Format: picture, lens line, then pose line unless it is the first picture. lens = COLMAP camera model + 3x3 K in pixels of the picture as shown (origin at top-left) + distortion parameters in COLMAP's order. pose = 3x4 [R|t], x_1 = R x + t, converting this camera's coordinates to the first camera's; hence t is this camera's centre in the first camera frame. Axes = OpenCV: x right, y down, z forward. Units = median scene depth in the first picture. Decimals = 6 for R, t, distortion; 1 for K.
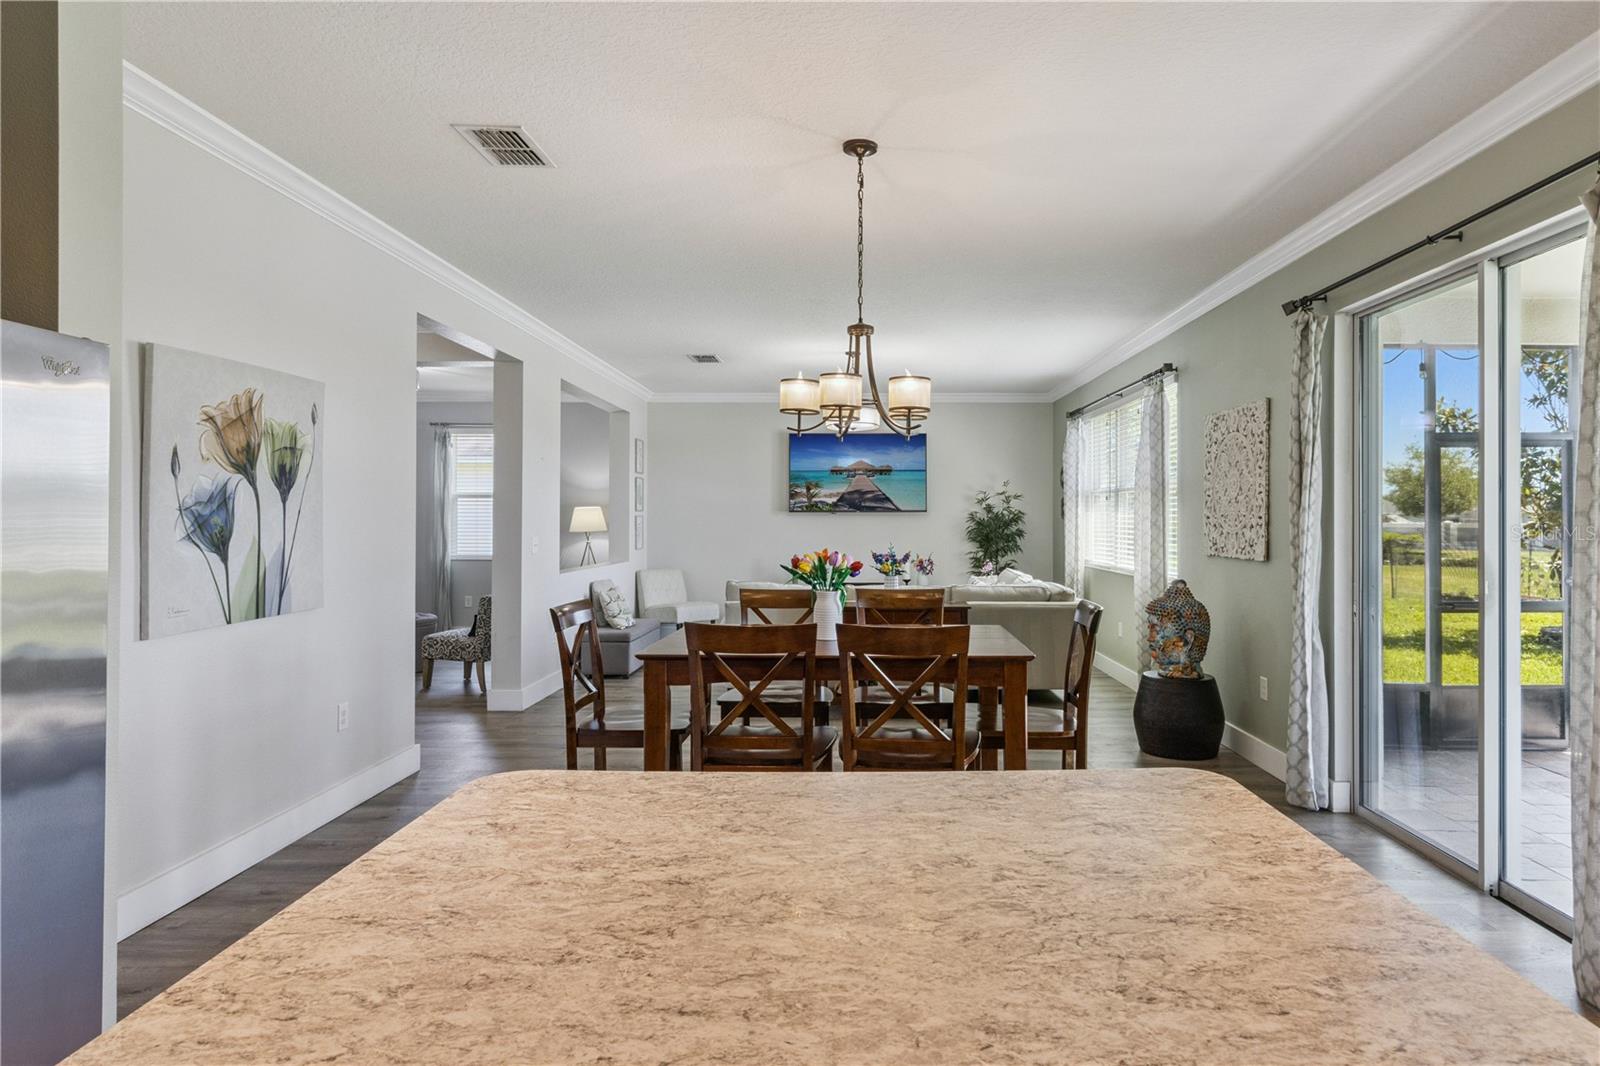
lens RADIAL K [[916.5, 0, 867.8], [0, 916.5, 513.6], [0, 0, 1]] dist [0.000941, 0.000001]
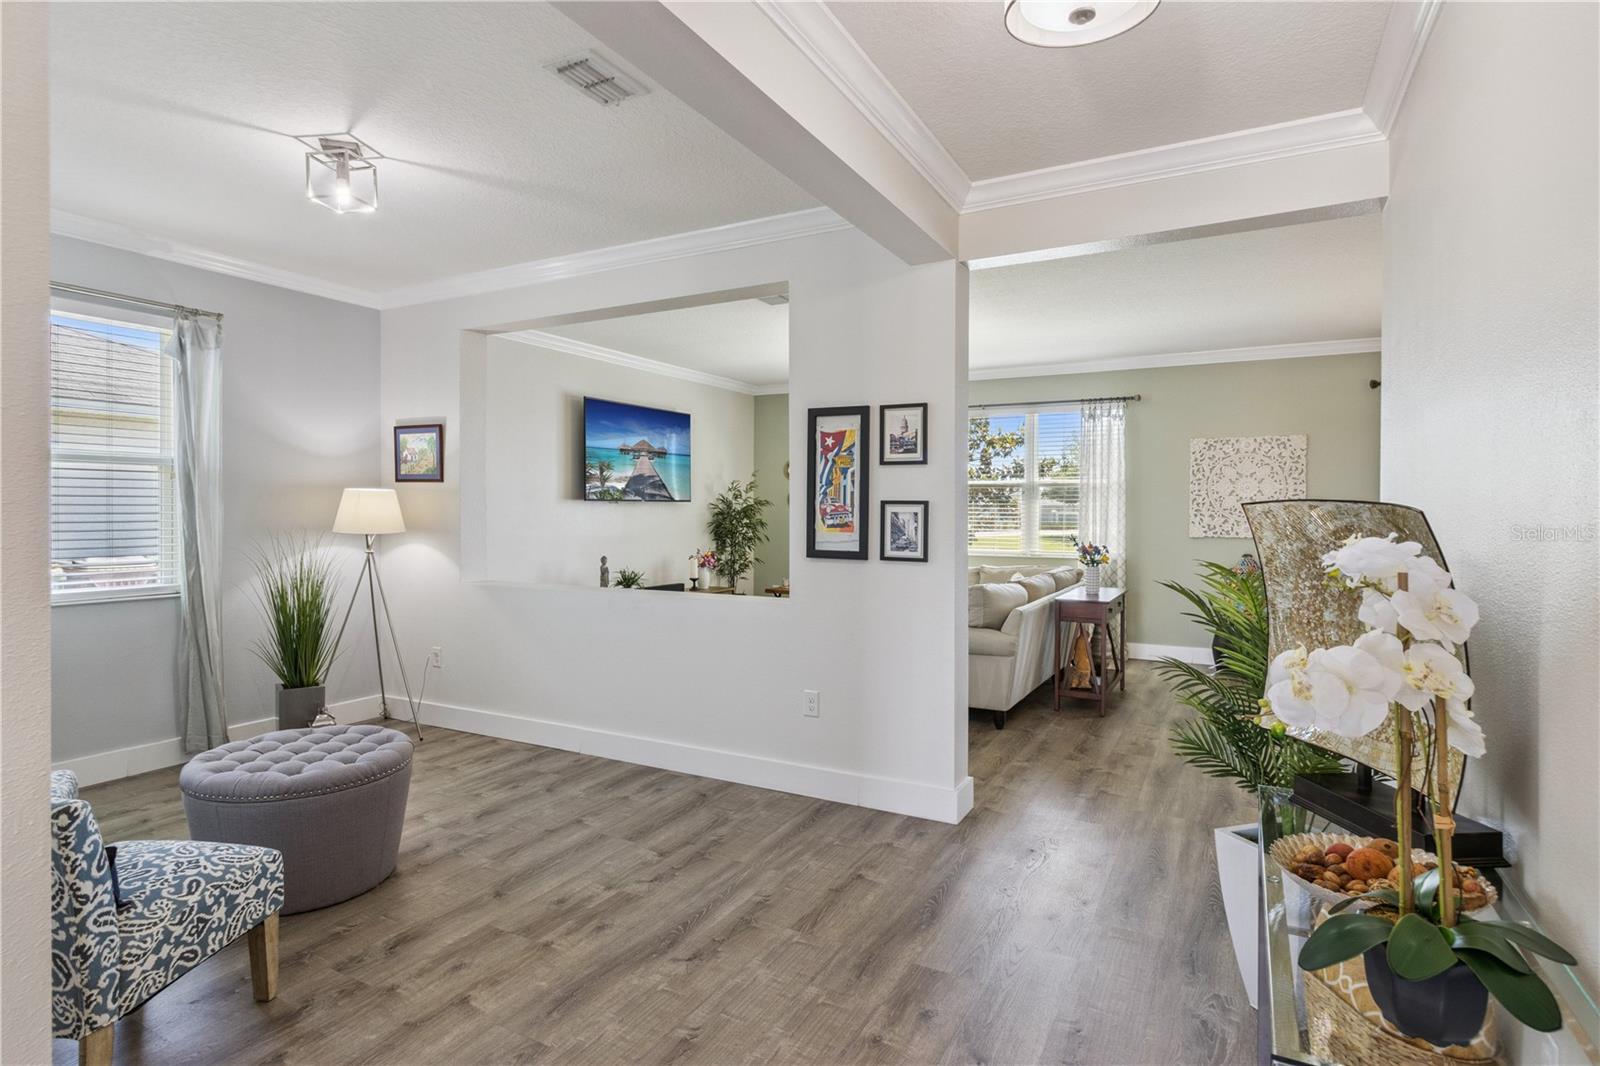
lens RADIAL K [[835.0, 0, 782.6], [0, 835.0, 514.1], [0, 0, 1]] dist [-0.000007, -0.000133]
pose [[0.493761, -0.005264, 0.869582, -1.665831], [-0.008489, 0.999905, 0.010873, 0.001835], [-0.869556, -0.012751, 0.493670, 1.435427]]
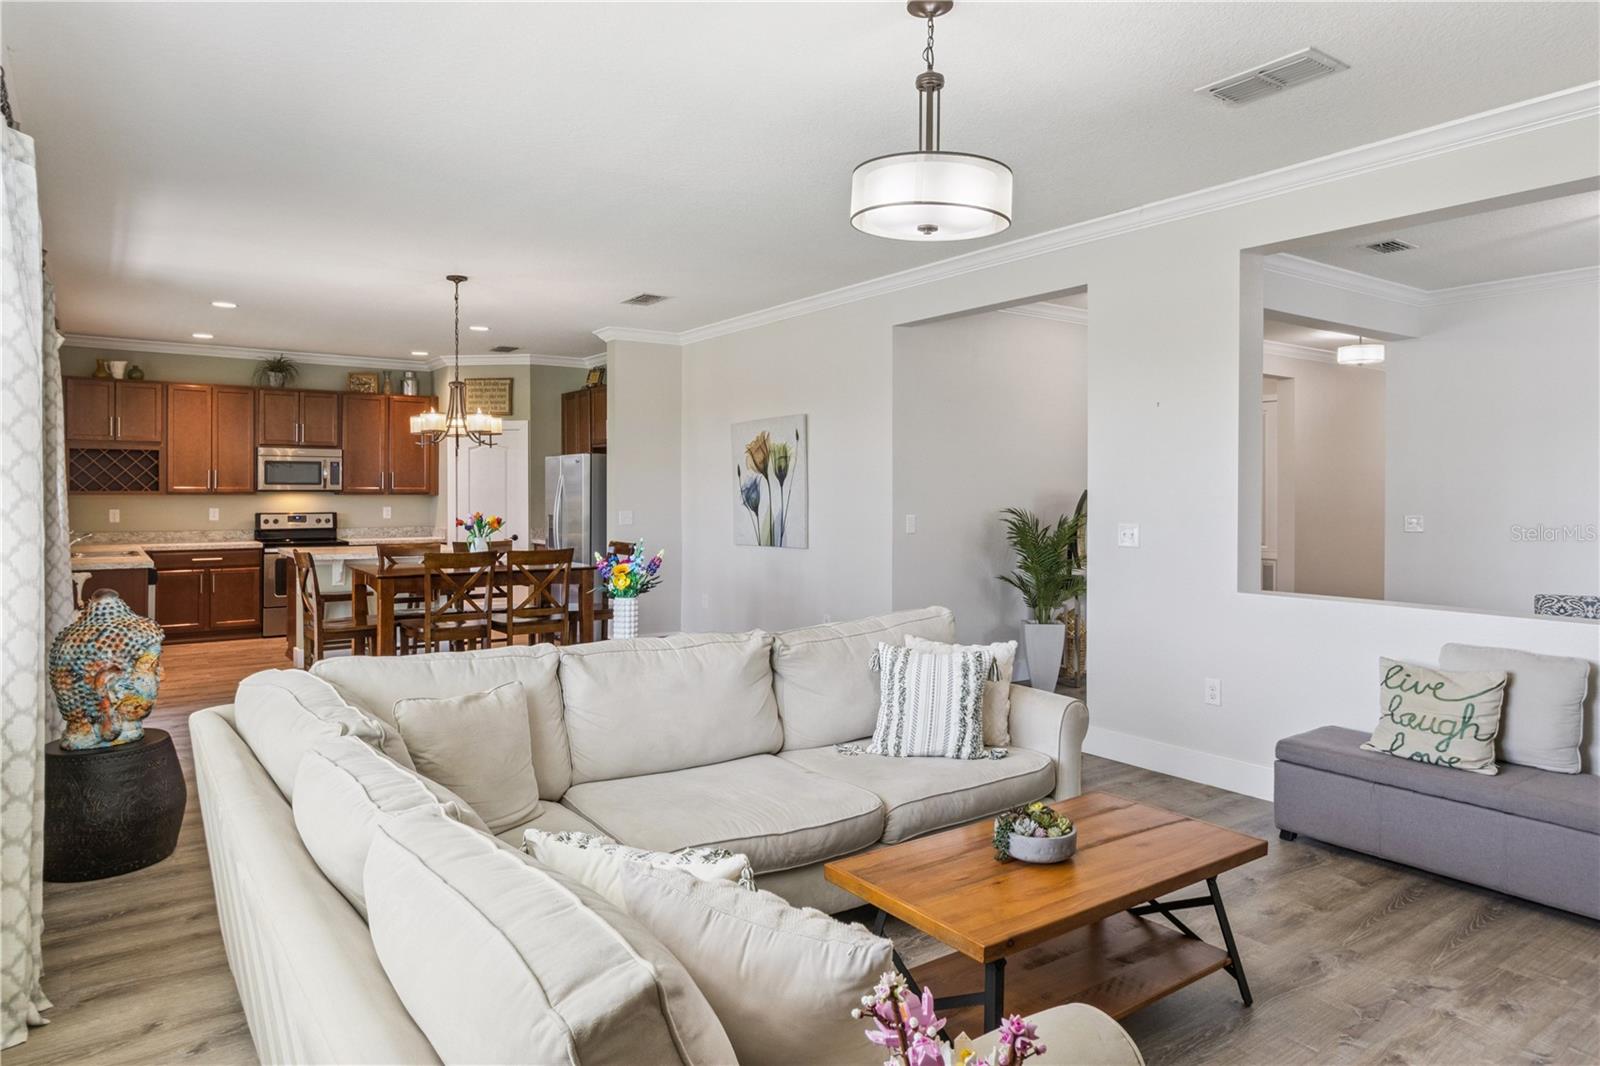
lens RADIAL K [[973.4, 0, 776.3], [0, 973.4, 503.1], [0, 0, 1]] dist [0.003065, 0.000936]
pose [[-0.827518, 0.002259, -0.561435, 0.484199], [0.001008, 0.999996, 0.002537, 0.016053], [0.561438, 0.001533, -0.827517, 2.642111]]
